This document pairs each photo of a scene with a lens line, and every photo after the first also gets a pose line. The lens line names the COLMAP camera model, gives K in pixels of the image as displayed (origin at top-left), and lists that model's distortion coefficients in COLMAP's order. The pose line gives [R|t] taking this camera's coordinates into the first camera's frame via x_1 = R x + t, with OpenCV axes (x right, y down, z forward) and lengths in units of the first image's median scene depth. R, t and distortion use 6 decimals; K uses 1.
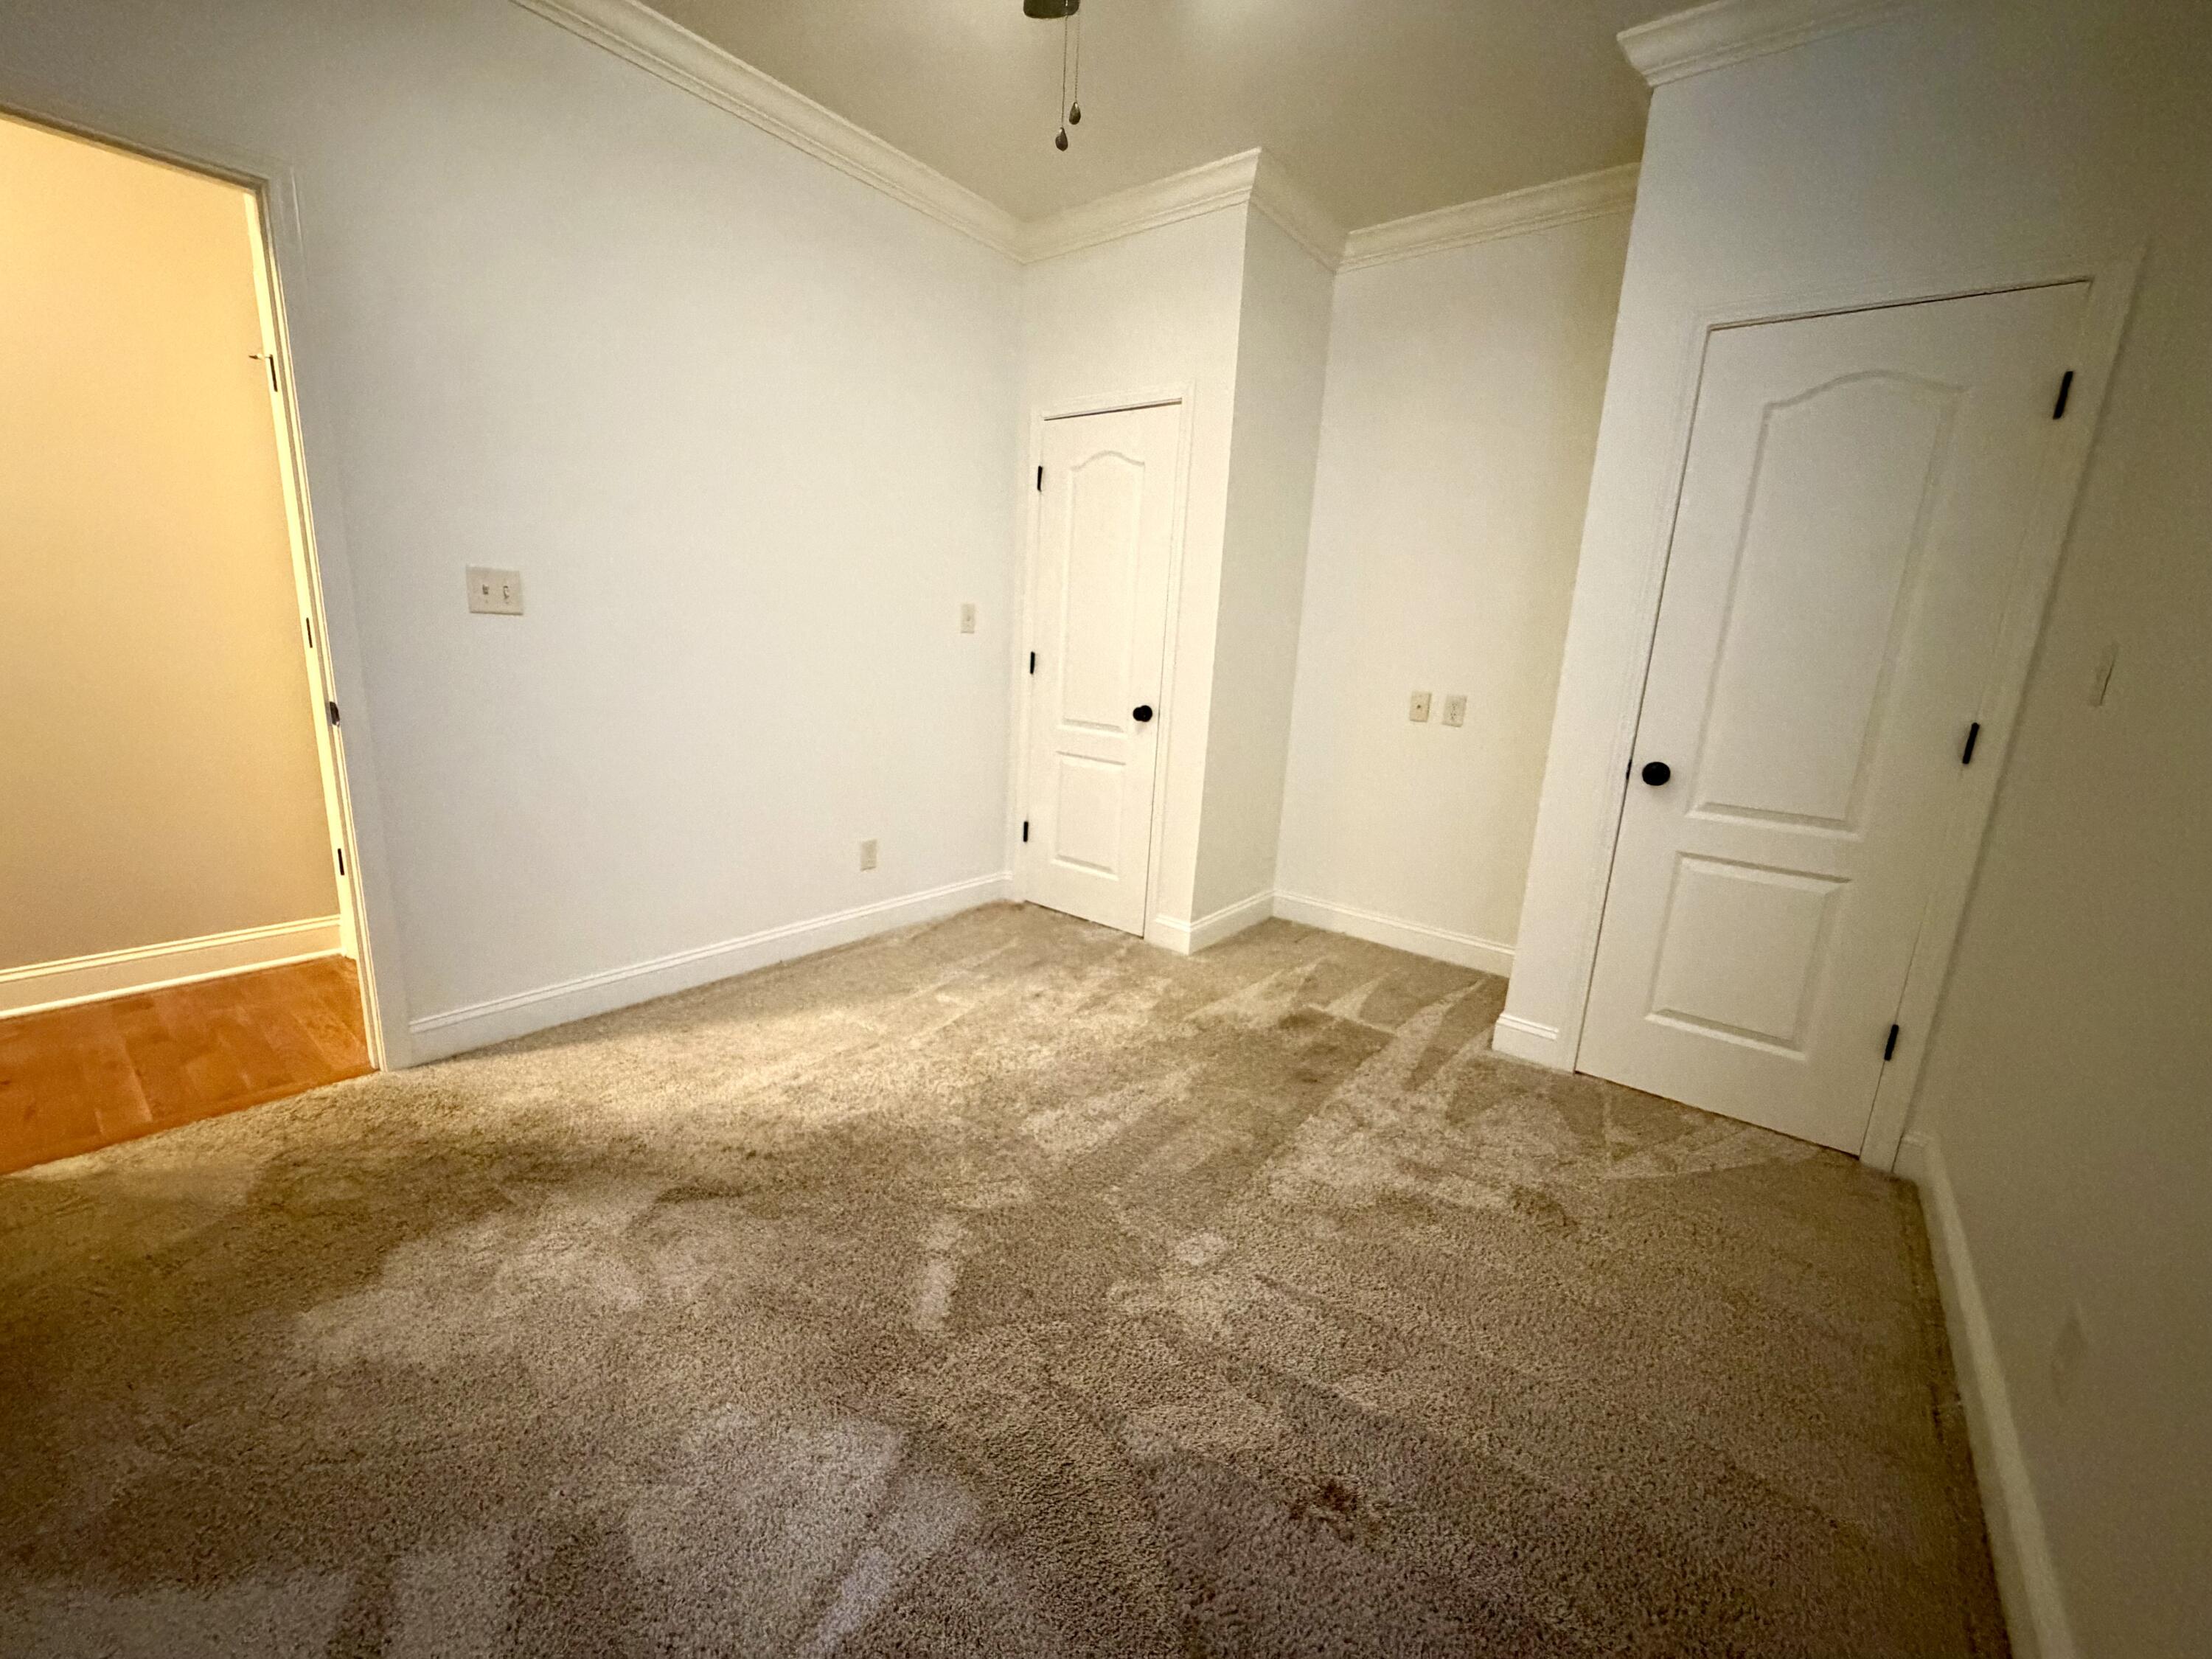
lens RADIAL K [[880.3, 0, 1094.4], [0, 880.3, 819.5], [0, 0, 1]] dist [-0.000189, -0.000069]
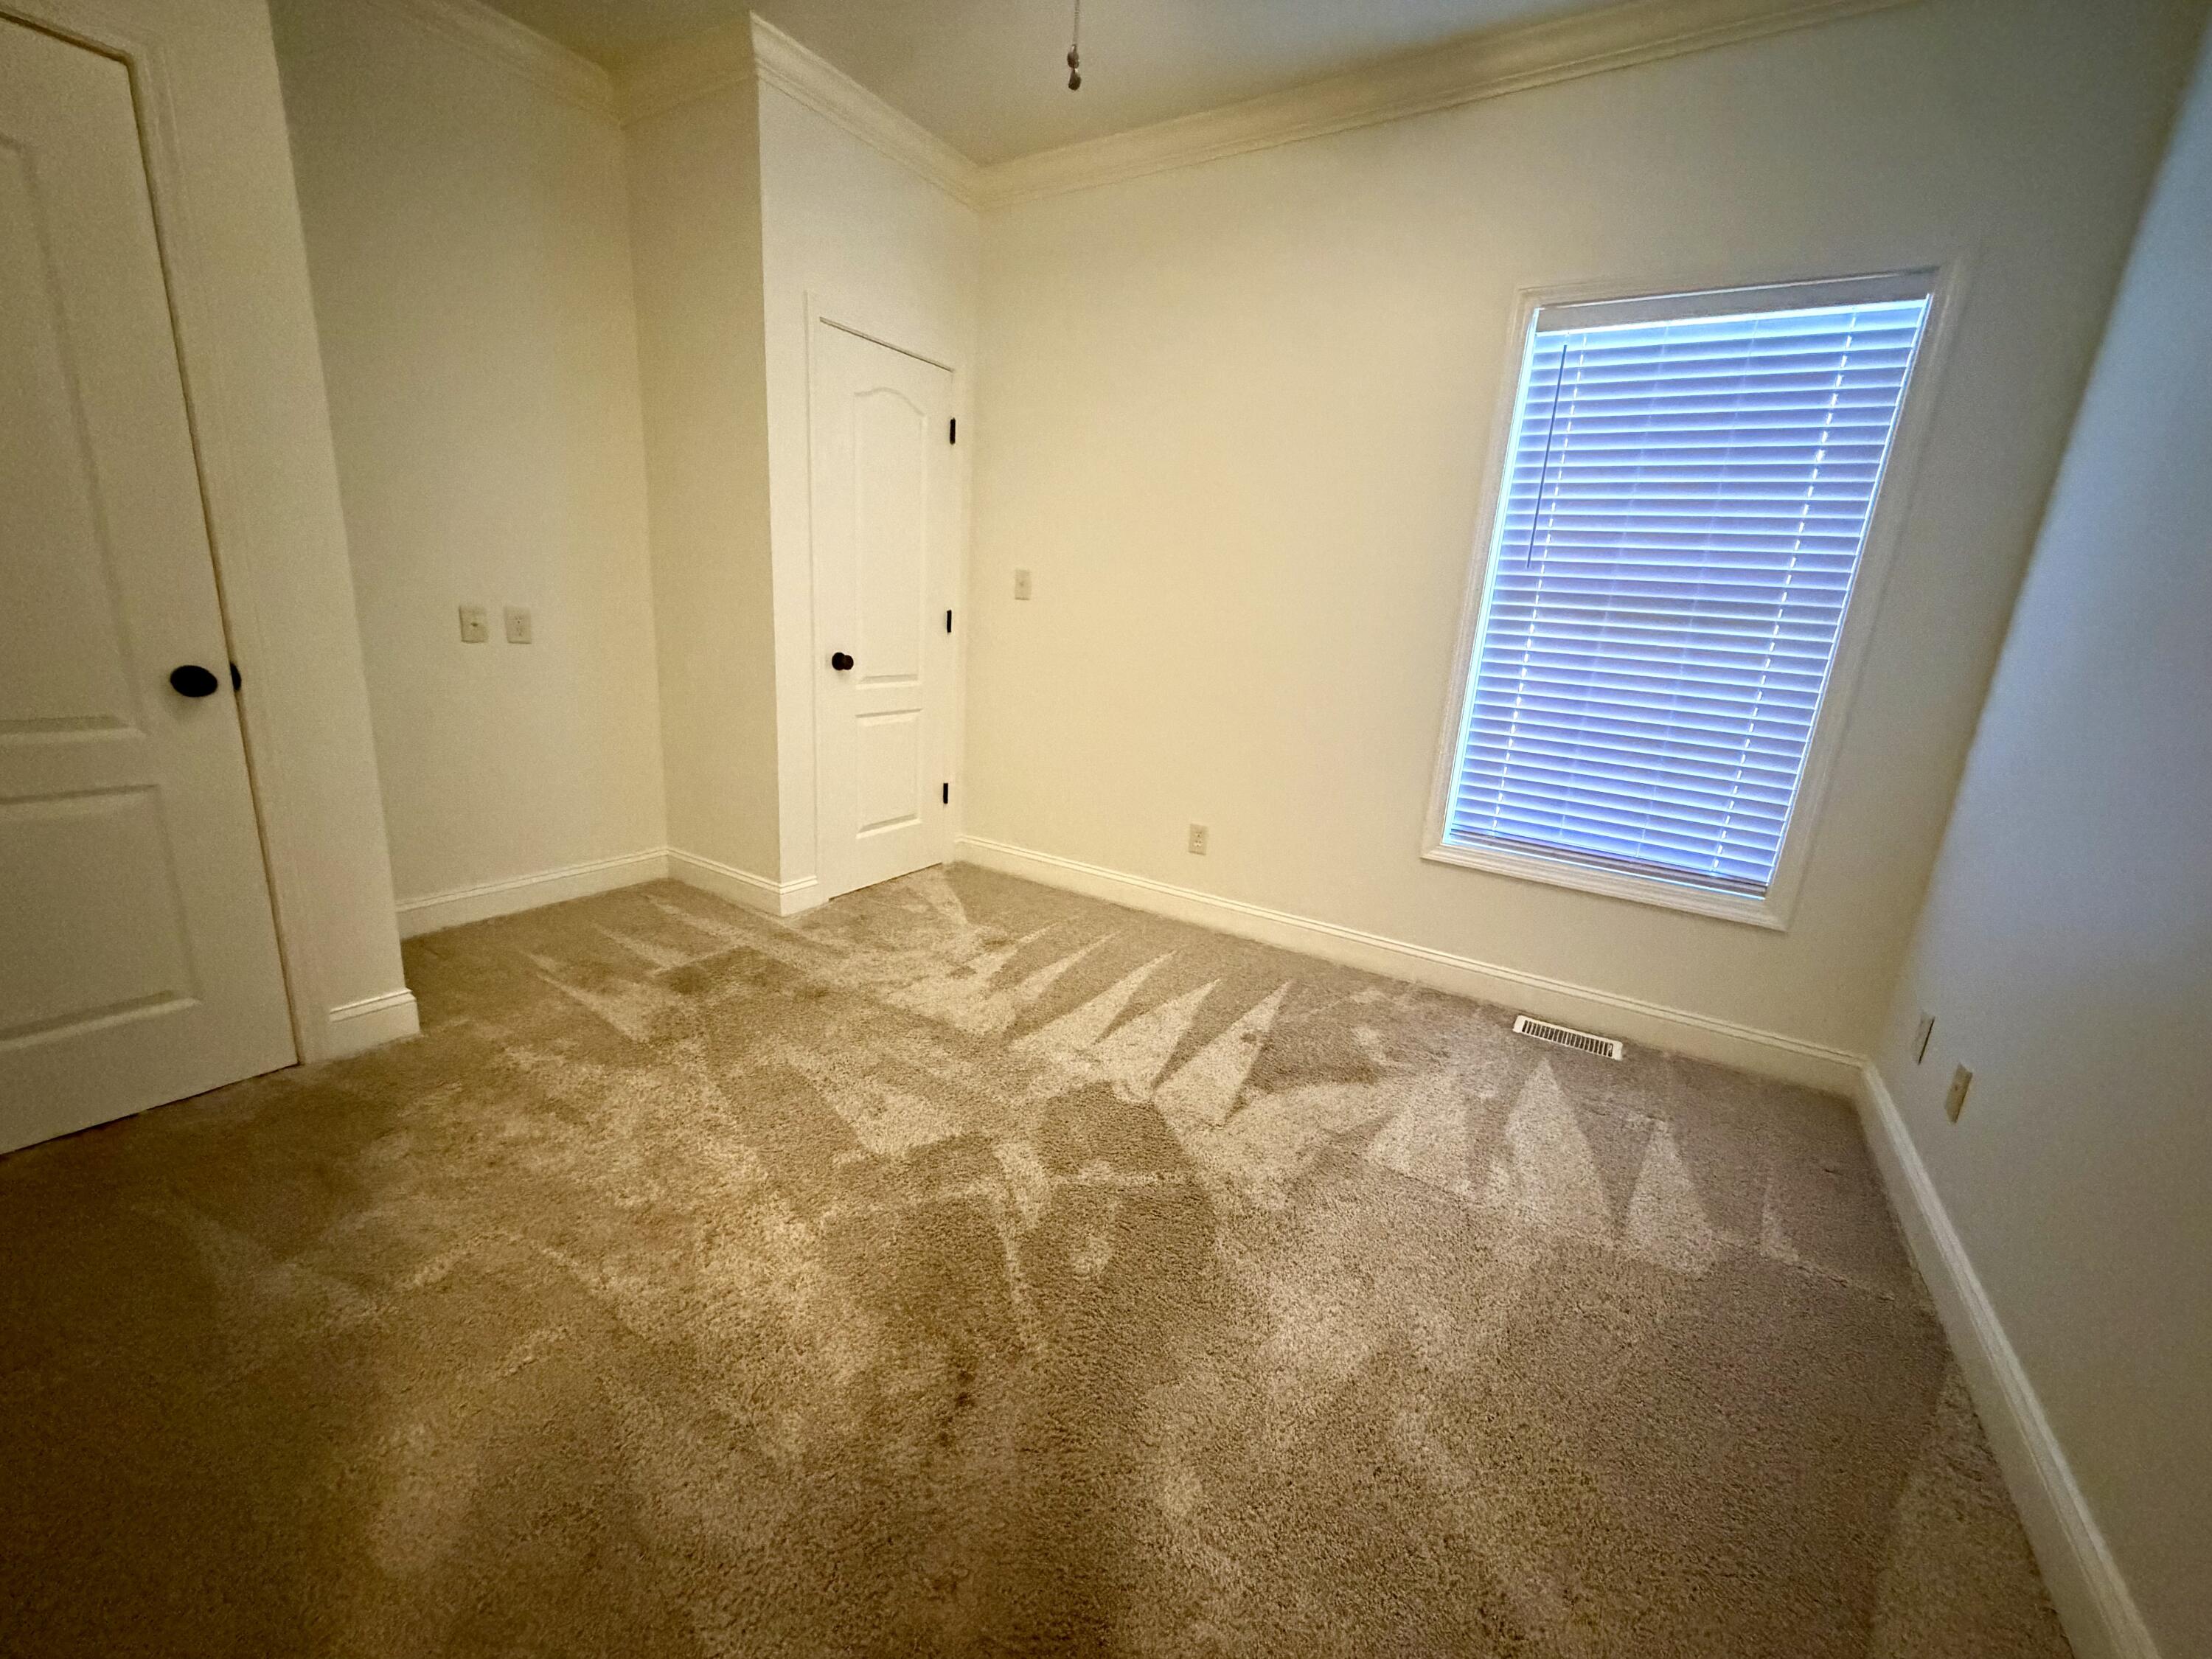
lens RADIAL K [[880.3, 0, 1094.7], [0, 880.3, 823.2], [0, 0, 1]] dist [-0.000189, -0.000069]
pose [[-0.106121, -0.300647, 0.947813, -0.801198], [0.137997, 0.939519, 0.313467, -0.199746], [-0.984731, 0.164060, -0.058215, 0.769627]]
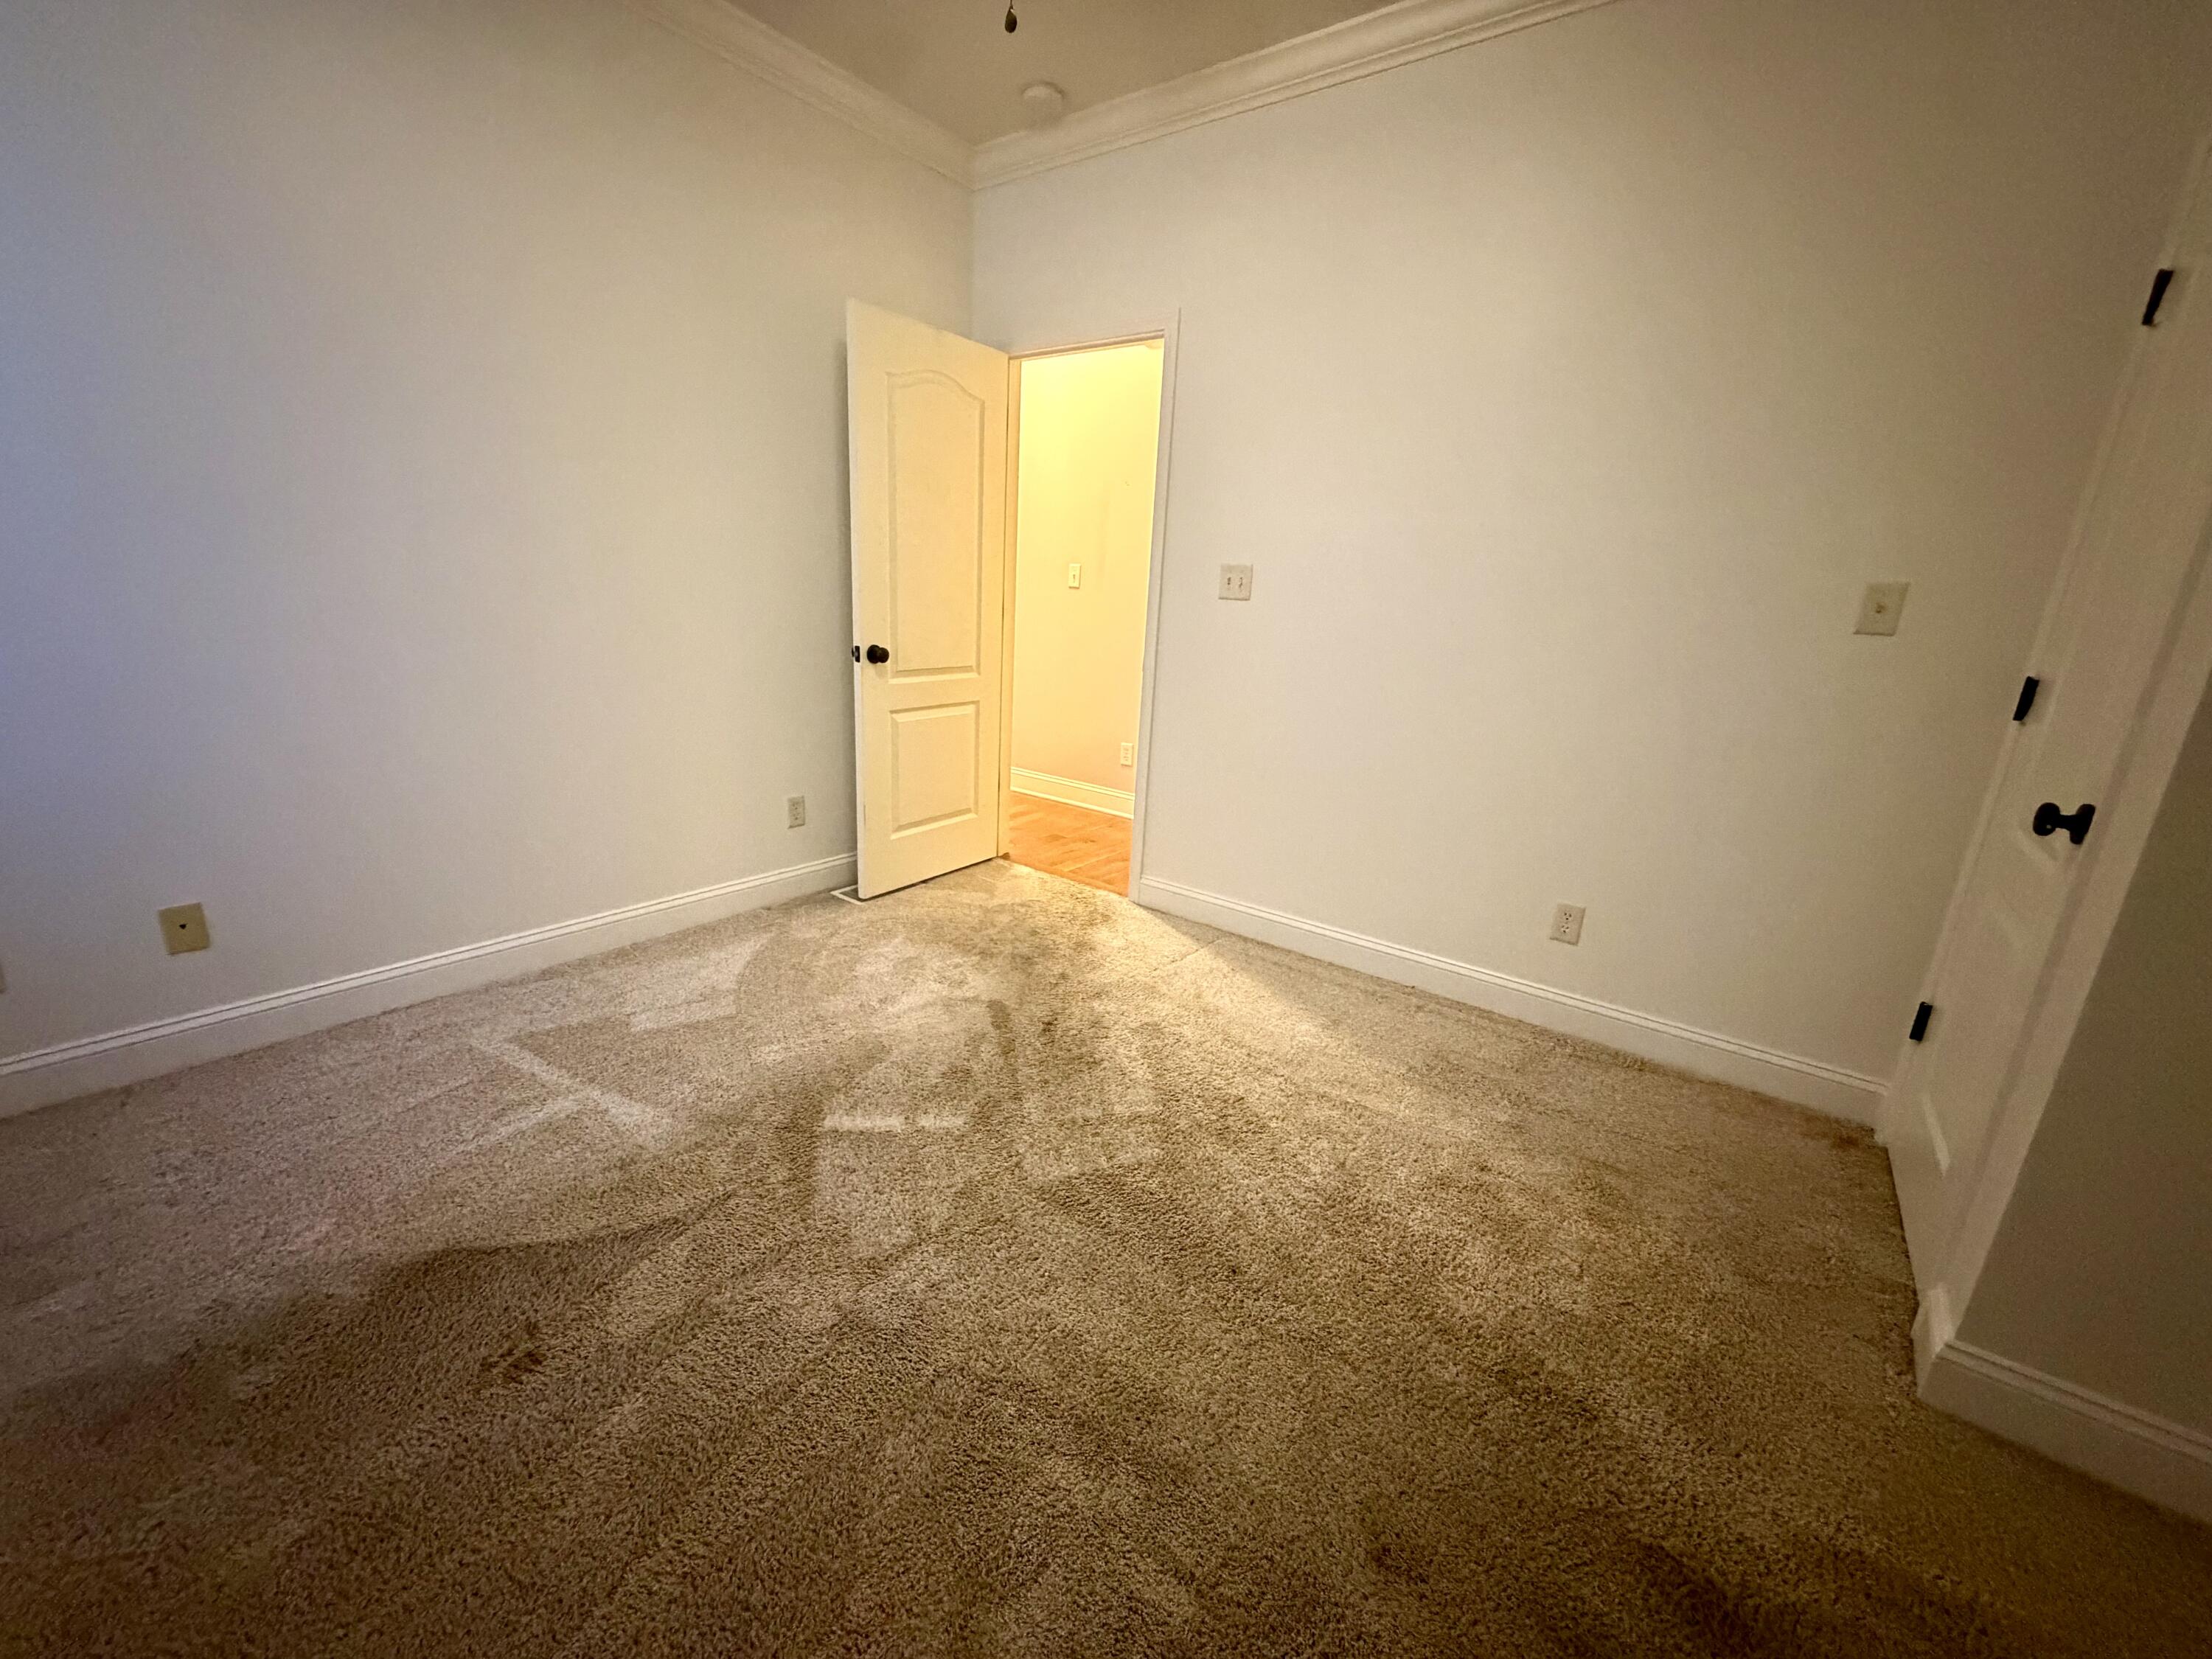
lens RADIAL K [[880.3, 0, 1112.6], [0, 880.3, 833.9], [0, 0, 1]] dist [-0.000189, -0.000069]
pose [[0.039734, 0.216764, -0.975415, 0.663549], [-0.262595, 0.944138, 0.199116, -0.119303], [0.964088, 0.248227, 0.094436, 0.796775]]
